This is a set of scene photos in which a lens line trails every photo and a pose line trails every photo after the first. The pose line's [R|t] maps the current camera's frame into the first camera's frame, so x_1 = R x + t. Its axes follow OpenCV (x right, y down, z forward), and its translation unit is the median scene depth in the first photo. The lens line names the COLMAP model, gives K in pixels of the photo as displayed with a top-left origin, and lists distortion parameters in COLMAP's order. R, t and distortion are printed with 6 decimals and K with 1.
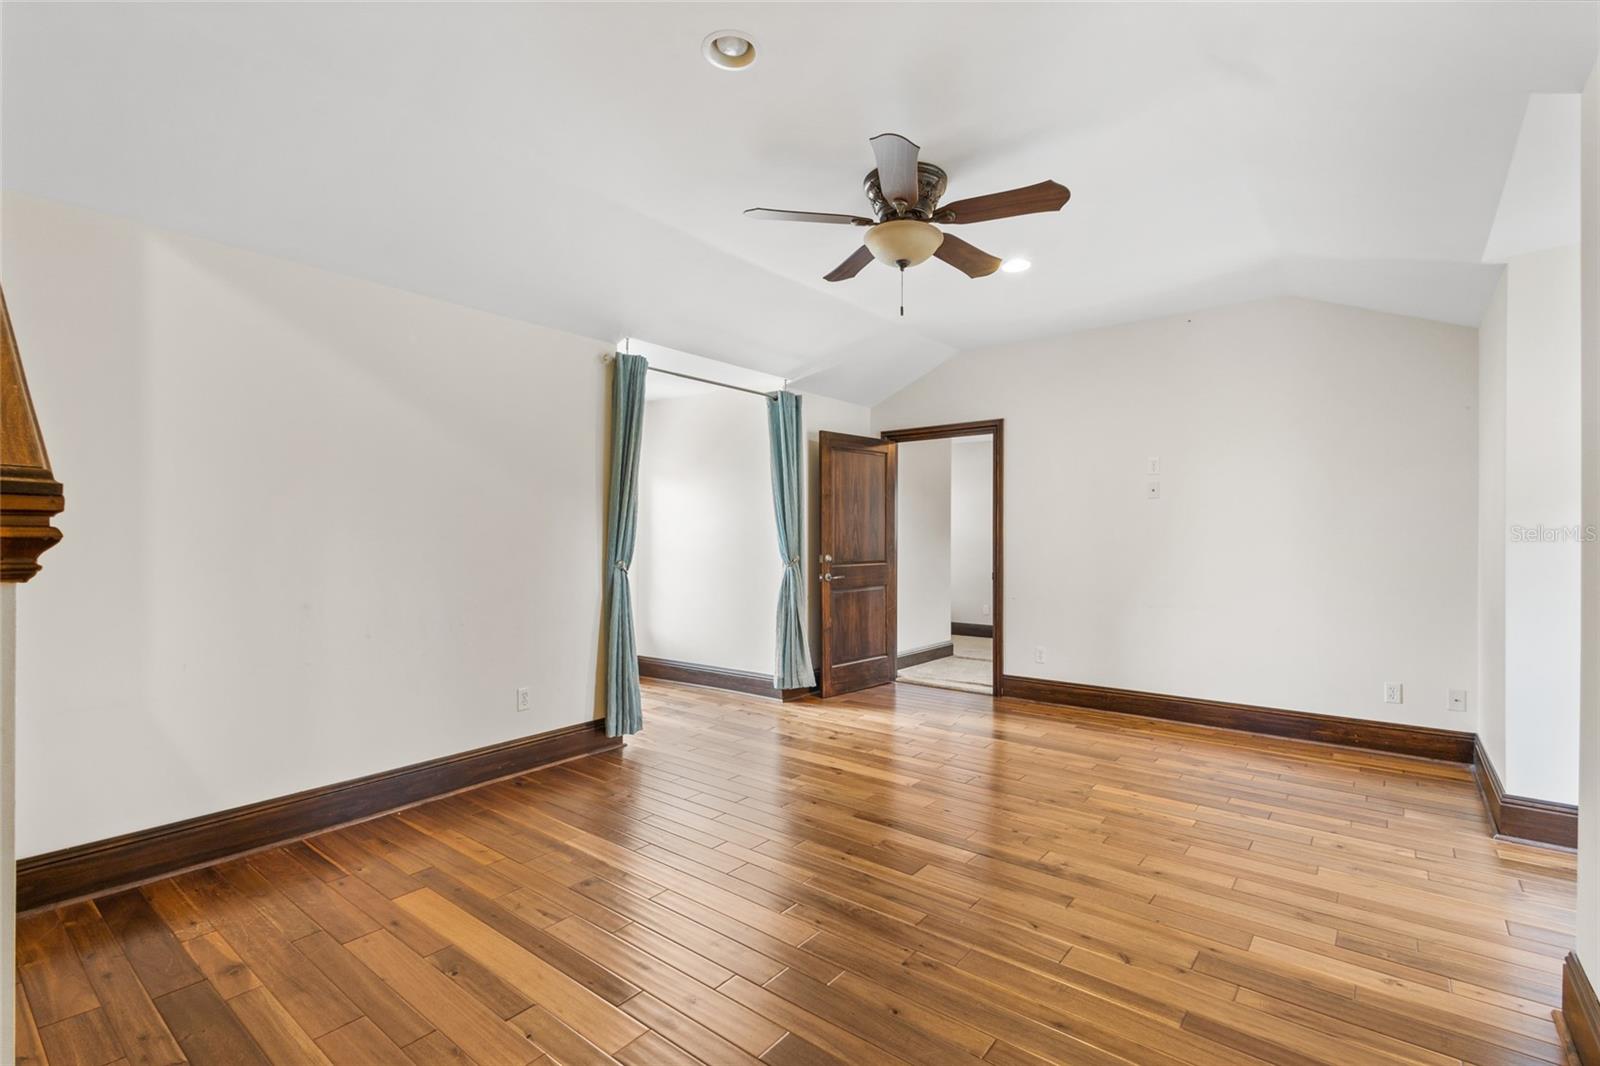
lens RADIAL K [[742.3, 0, 798.2], [0, 742.3, 530.6], [0, 0, 1]] dist [0.009803, -0.001282]
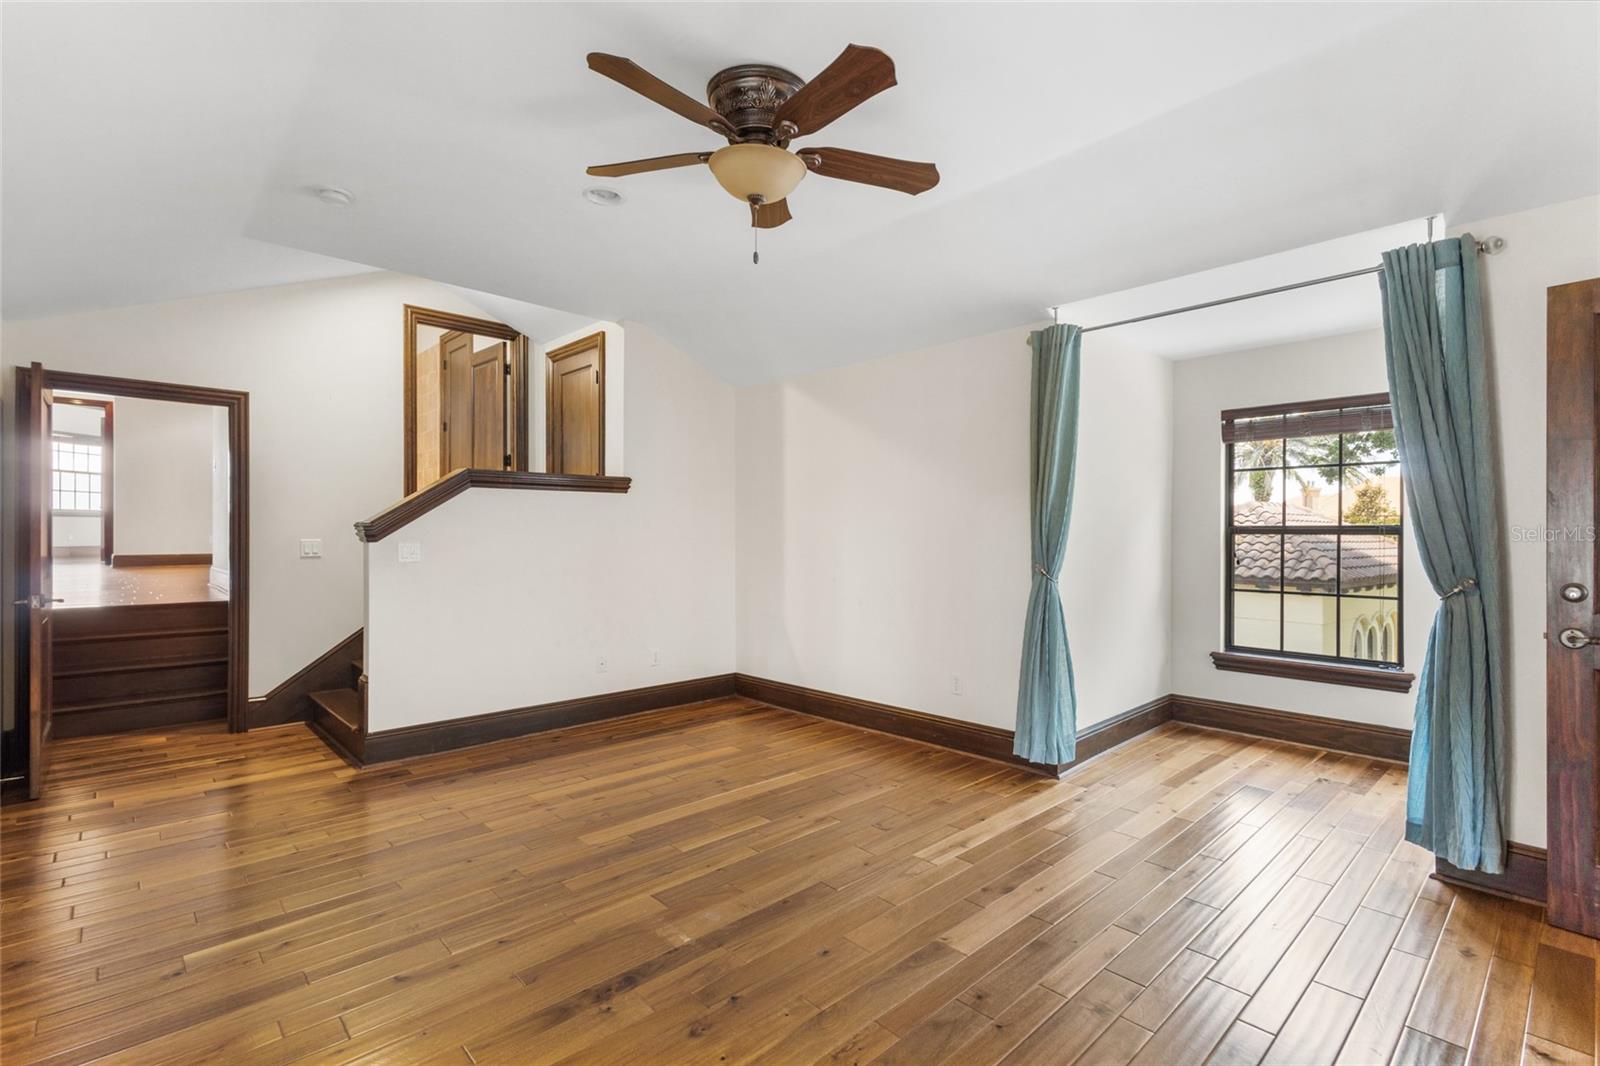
lens RADIAL K [[742.3, 0, 798.1], [0, 742.3, 533.3], [0, 0, 1]] dist [0.009803, -0.001282]
pose [[-0.144061, -0.000336, -0.989569, 0.726656], [-0.000353, 1.000000, -0.000288, 0.006793], [0.989569, 0.000308, -0.144061, 0.912417]]
